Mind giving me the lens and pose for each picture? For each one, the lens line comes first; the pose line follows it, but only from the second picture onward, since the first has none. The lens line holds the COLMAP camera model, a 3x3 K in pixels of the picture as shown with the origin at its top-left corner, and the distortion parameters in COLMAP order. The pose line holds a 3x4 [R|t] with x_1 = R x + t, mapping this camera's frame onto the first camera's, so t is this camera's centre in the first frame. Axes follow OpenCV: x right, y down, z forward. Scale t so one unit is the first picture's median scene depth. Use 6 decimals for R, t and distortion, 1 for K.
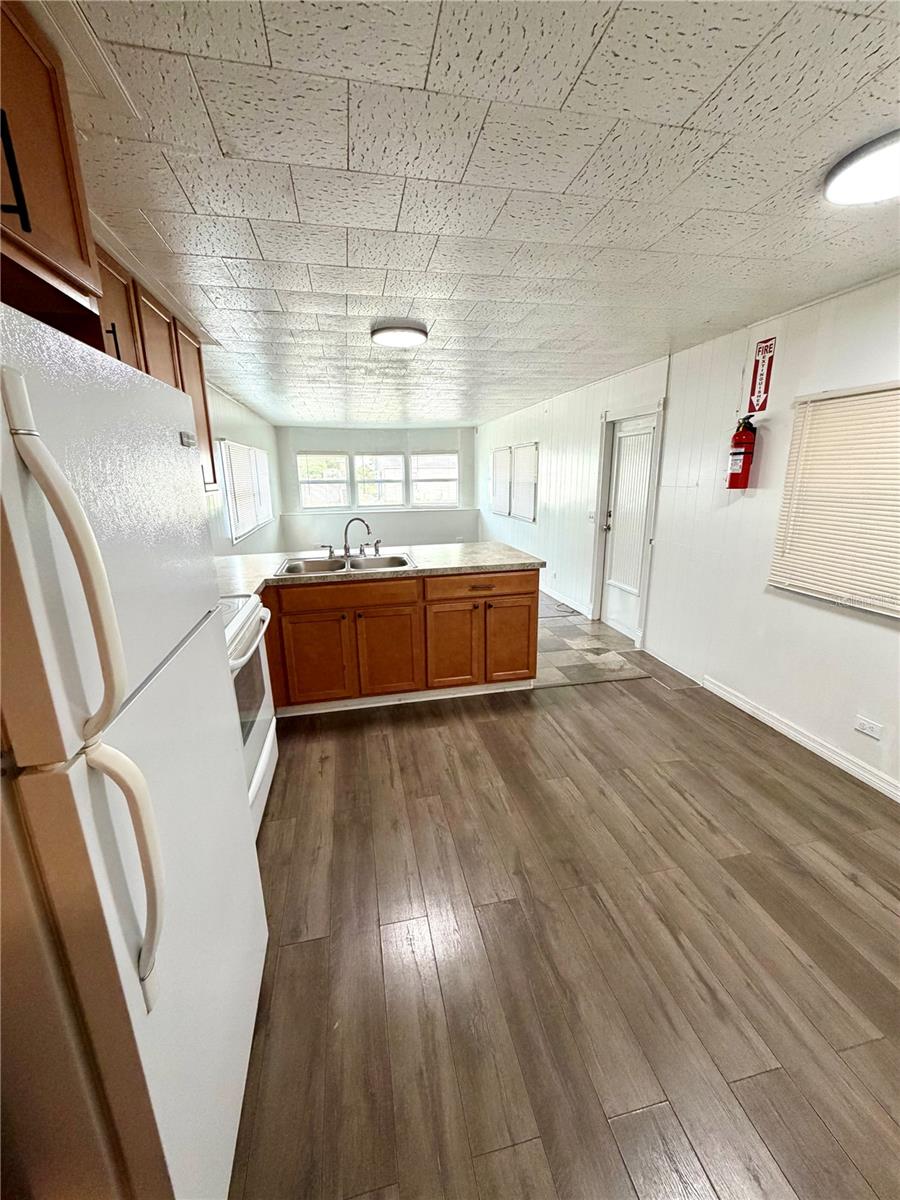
lens RADIAL K [[479.6, 0, 450.1], [0, 479.6, 595.3], [0, 0, 1]] dist [-0.002591, -0.000326]
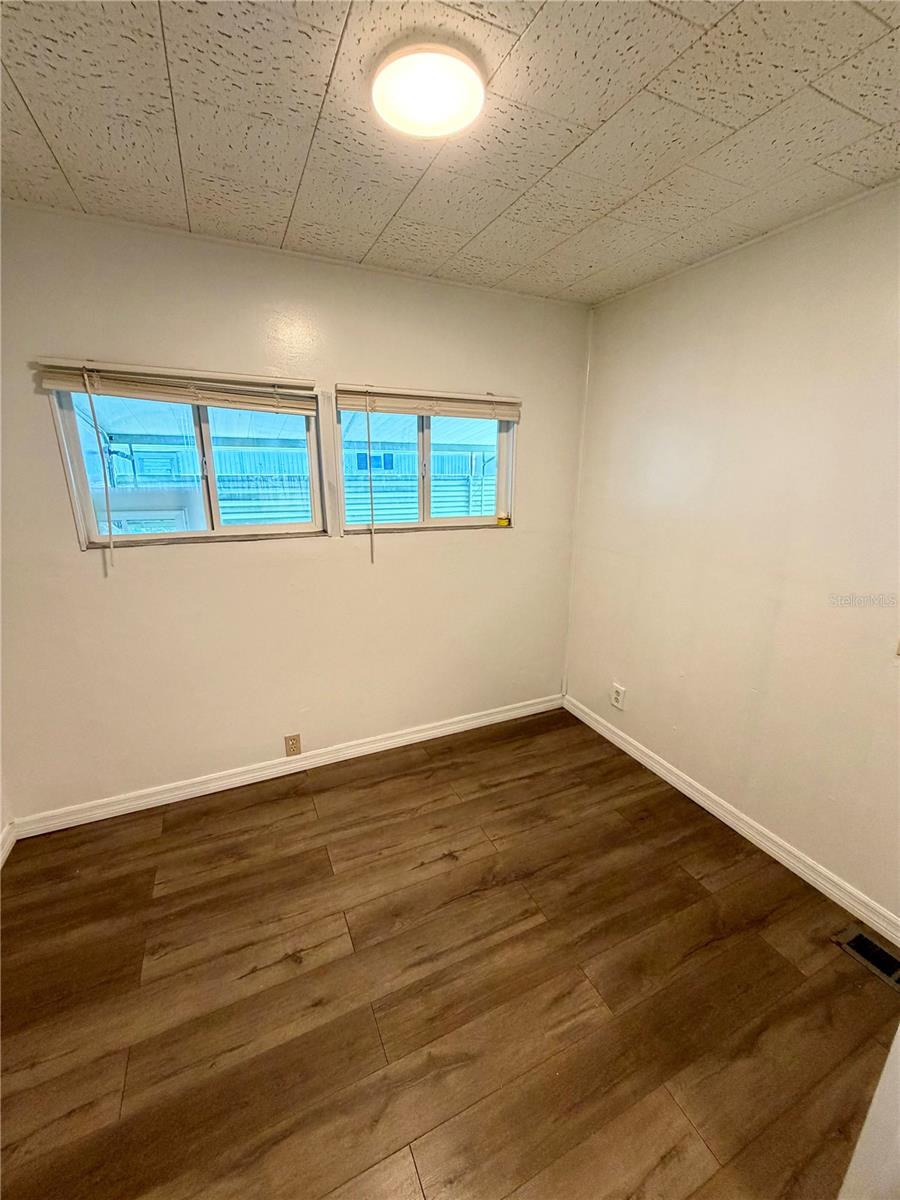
lens RADIAL K [[474.7, 0, 450.2], [0, 474.7, 586.5], [0, 0, 1]] dist [-0.001714, -0.000334]
pose [[0.225147, 0.274256, -0.934929, 0.615310], [-0.258254, 0.942043, 0.214151, -0.216755], [0.939475, 0.193233, 0.282926, 0.691412]]
